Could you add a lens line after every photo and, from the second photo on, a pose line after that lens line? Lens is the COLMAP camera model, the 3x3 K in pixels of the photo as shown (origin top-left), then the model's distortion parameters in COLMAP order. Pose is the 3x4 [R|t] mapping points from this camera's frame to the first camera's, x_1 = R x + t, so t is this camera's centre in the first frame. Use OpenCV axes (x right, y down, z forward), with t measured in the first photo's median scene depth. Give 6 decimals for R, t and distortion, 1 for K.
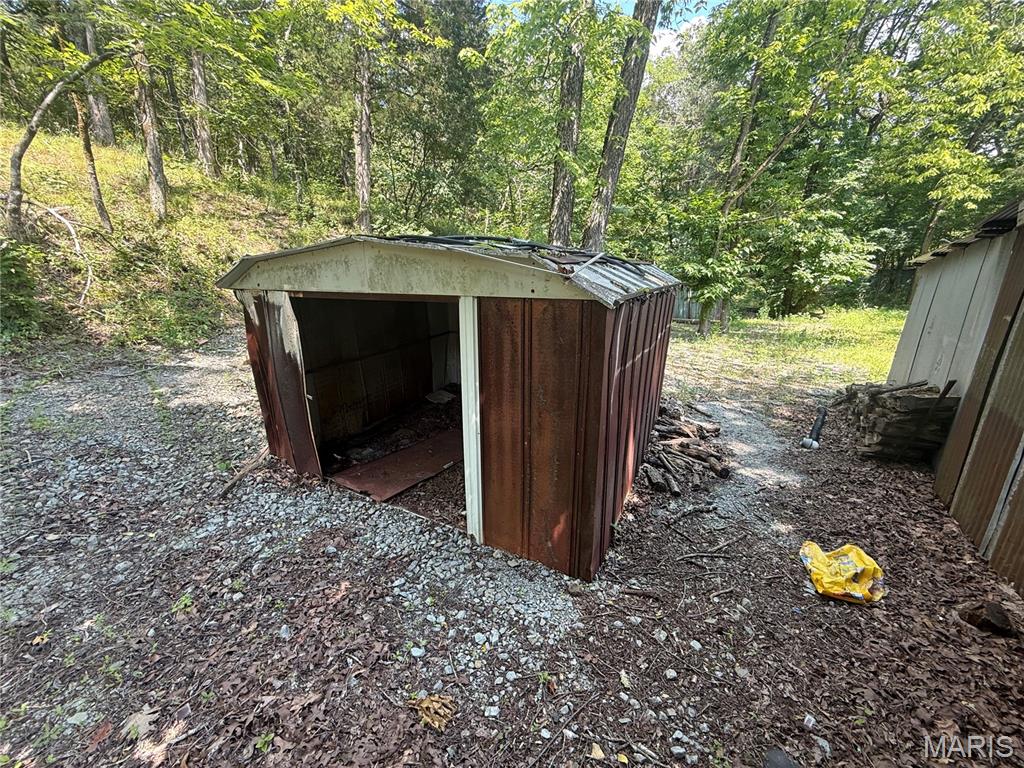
lens RADIAL K [[409.1, 0, 509.1], [0, 409.1, 383.7], [0, 0, 1]] dist [-0.000141, -0.000167]
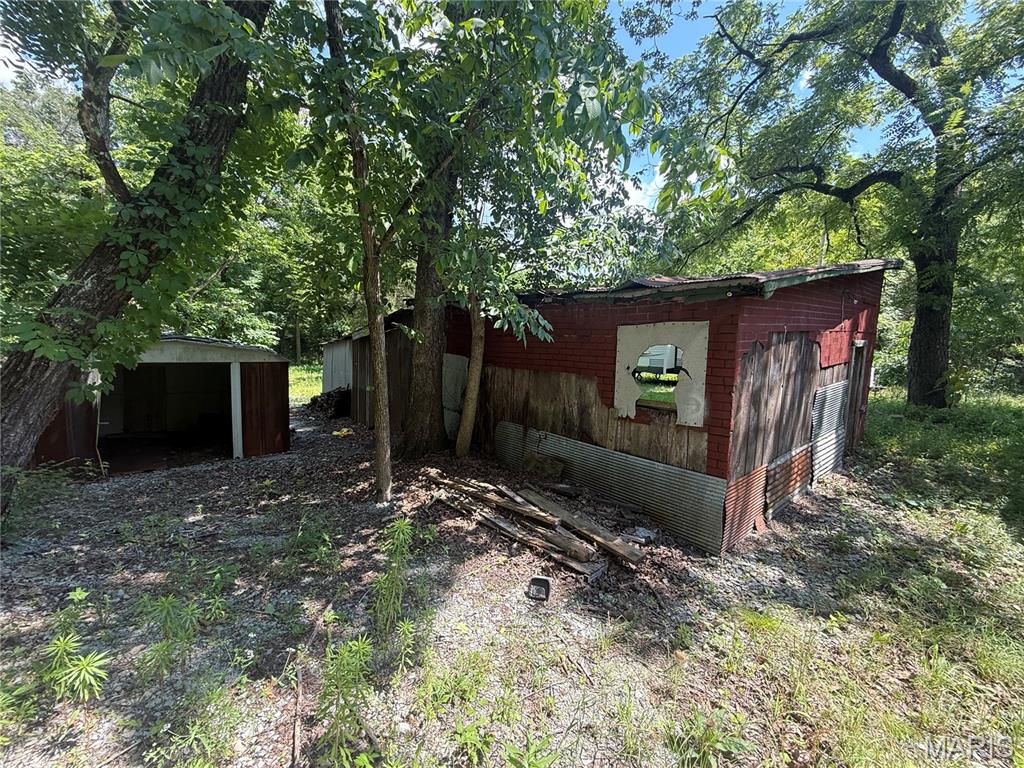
lens RADIAL K [[409.1, 0, 509.1], [0, 409.1, 383.7], [0, 0, 1]] dist [-0.000141, -0.000167]
pose [[0.286917, -0.083658, 0.954296, -1.889470], [0.223688, 0.974491, 0.018175, 0.254558], [-0.931473, 0.208249, 0.298311, -1.321287]]
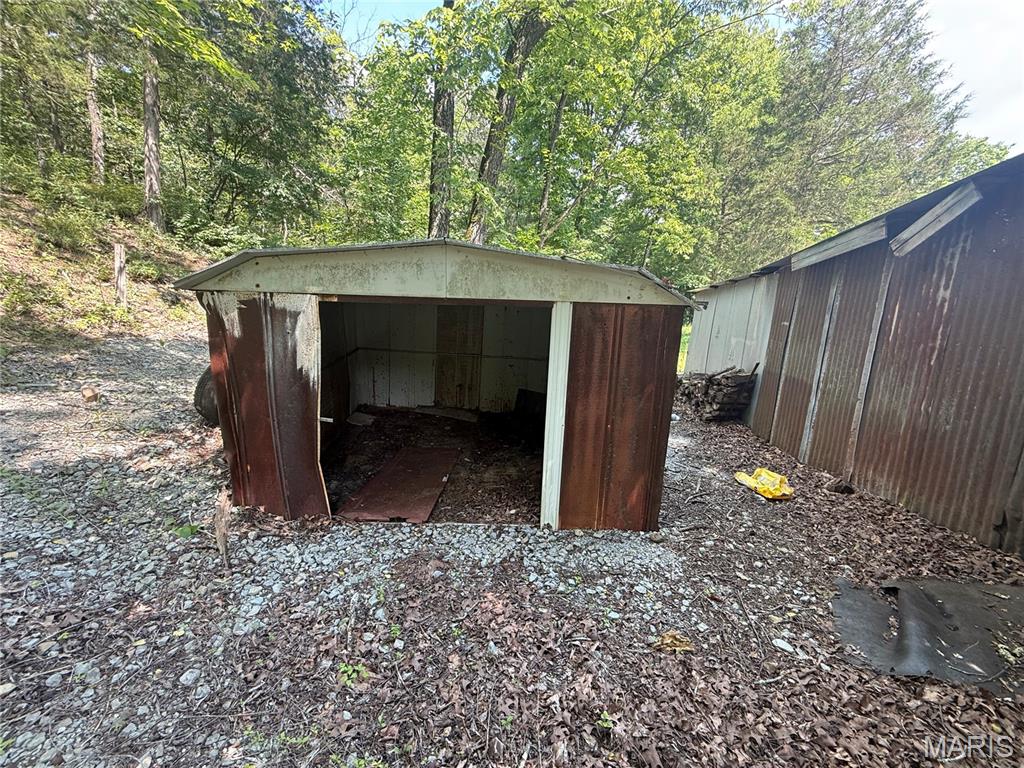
lens RADIAL K [[409.1, 0, 509.1], [0, 409.1, 383.7], [0, 0, 1]] dist [-0.000141, -0.000167]
pose [[0.868568, -0.073817, 0.490042, -0.659693], [0.099509, 0.994683, -0.026541, 0.021609], [-0.485477, 0.071816, 0.871295, 0.086235]]
